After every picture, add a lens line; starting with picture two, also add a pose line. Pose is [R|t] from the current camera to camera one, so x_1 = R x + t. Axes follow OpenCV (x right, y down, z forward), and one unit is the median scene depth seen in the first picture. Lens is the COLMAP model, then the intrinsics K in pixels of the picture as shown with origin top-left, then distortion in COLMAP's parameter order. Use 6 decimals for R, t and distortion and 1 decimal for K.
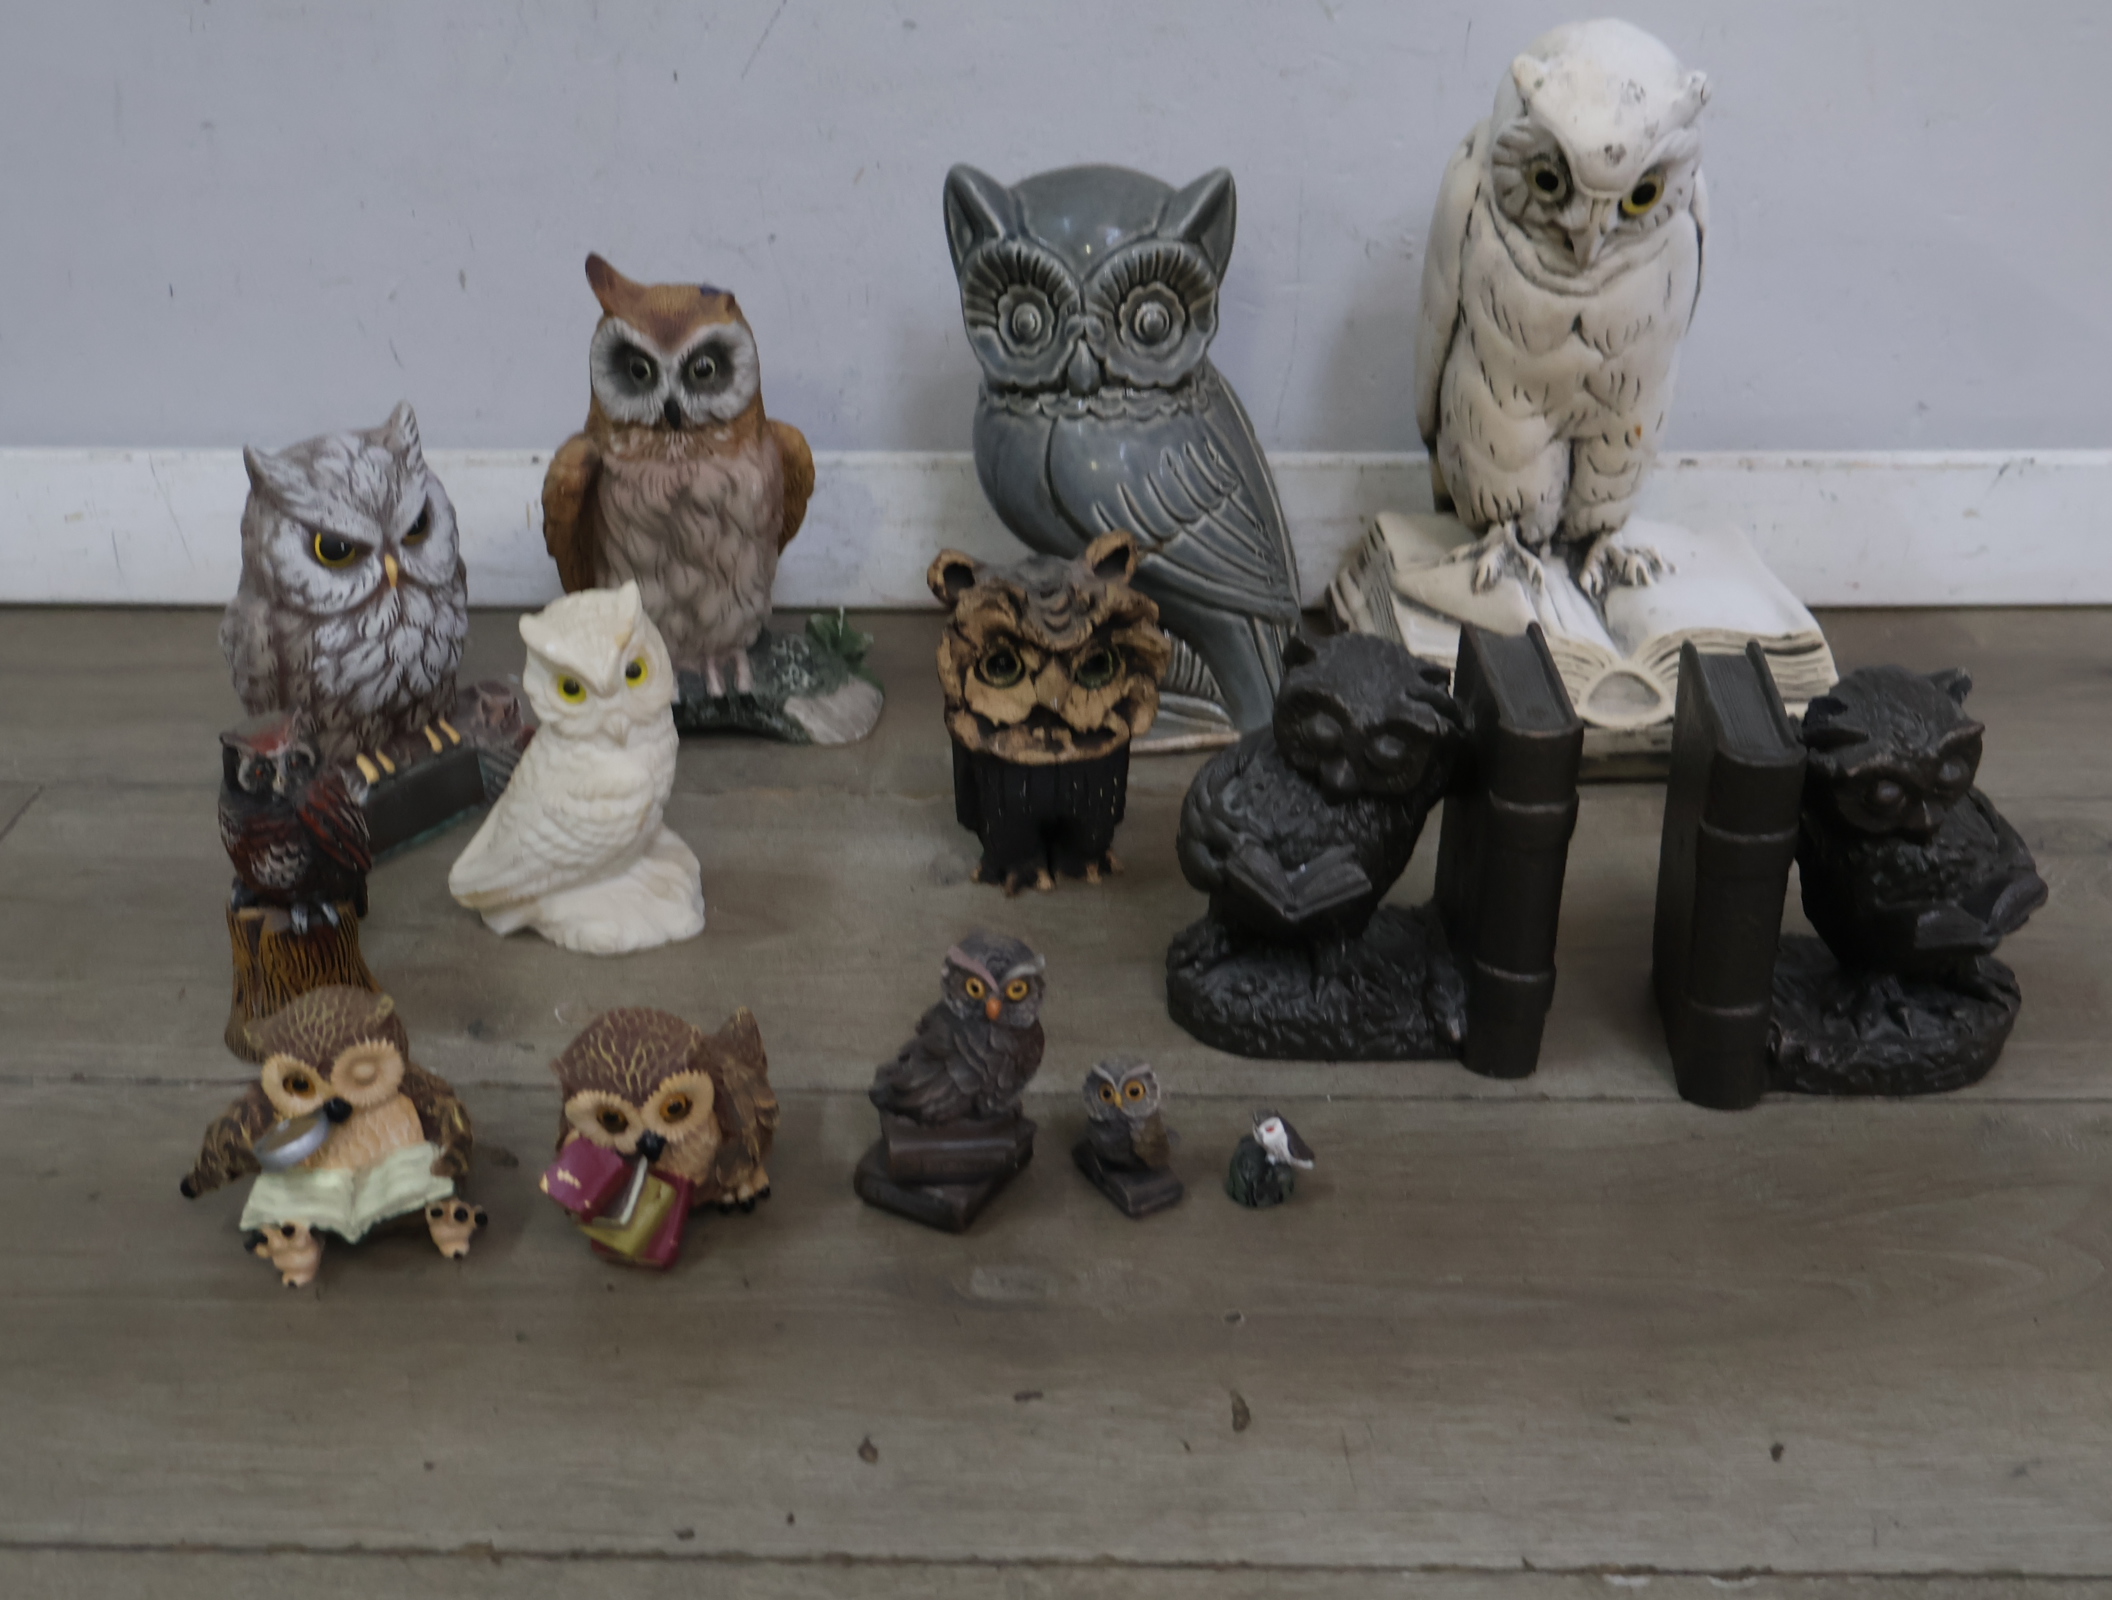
lens RADIAL K [[2390.2, 0, 1060.1], [0, 2390.2, 808.9], [0, 0, 1]] dist [0.000589, 0.016006]
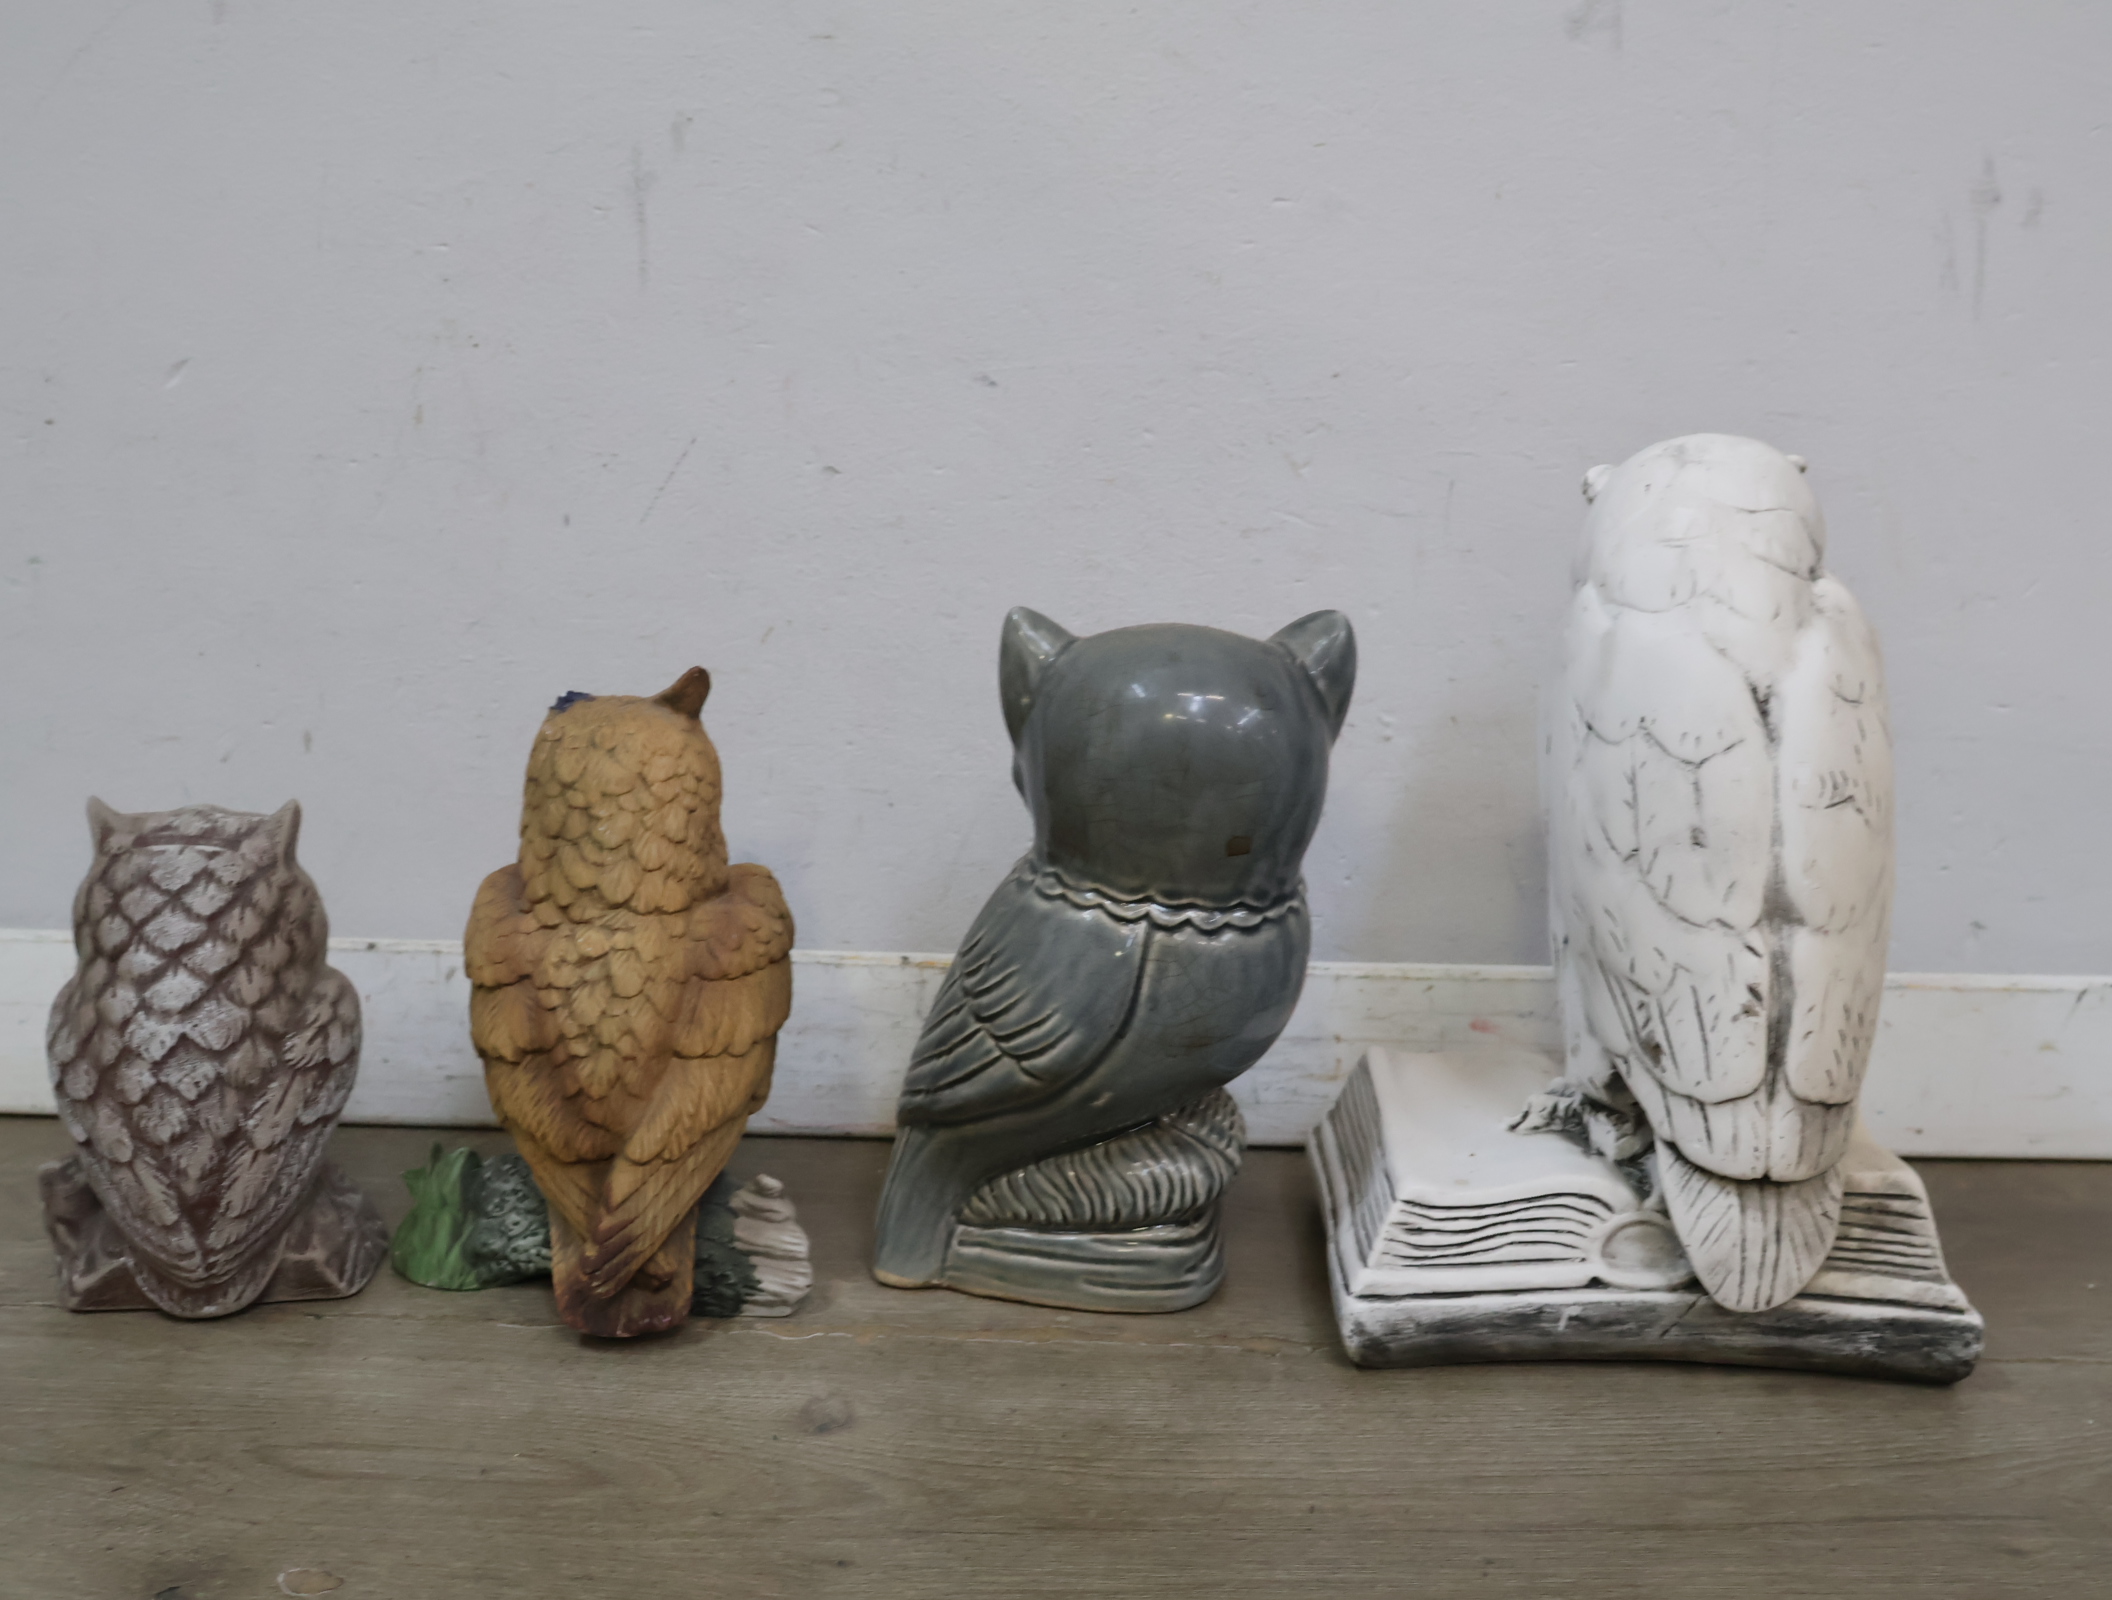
lens RADIAL K [[2400.2, 0, 1052.5], [0, 2400.2, 820.7], [0, 0, 1]] dist [0.003493, 0.004407]
pose [[0.999521, 0.026338, 0.016252, 0.010599], [-0.020563, 0.957622, -0.287293, 0.066020], [-0.023130, 0.286821, 0.957705, 0.199971]]
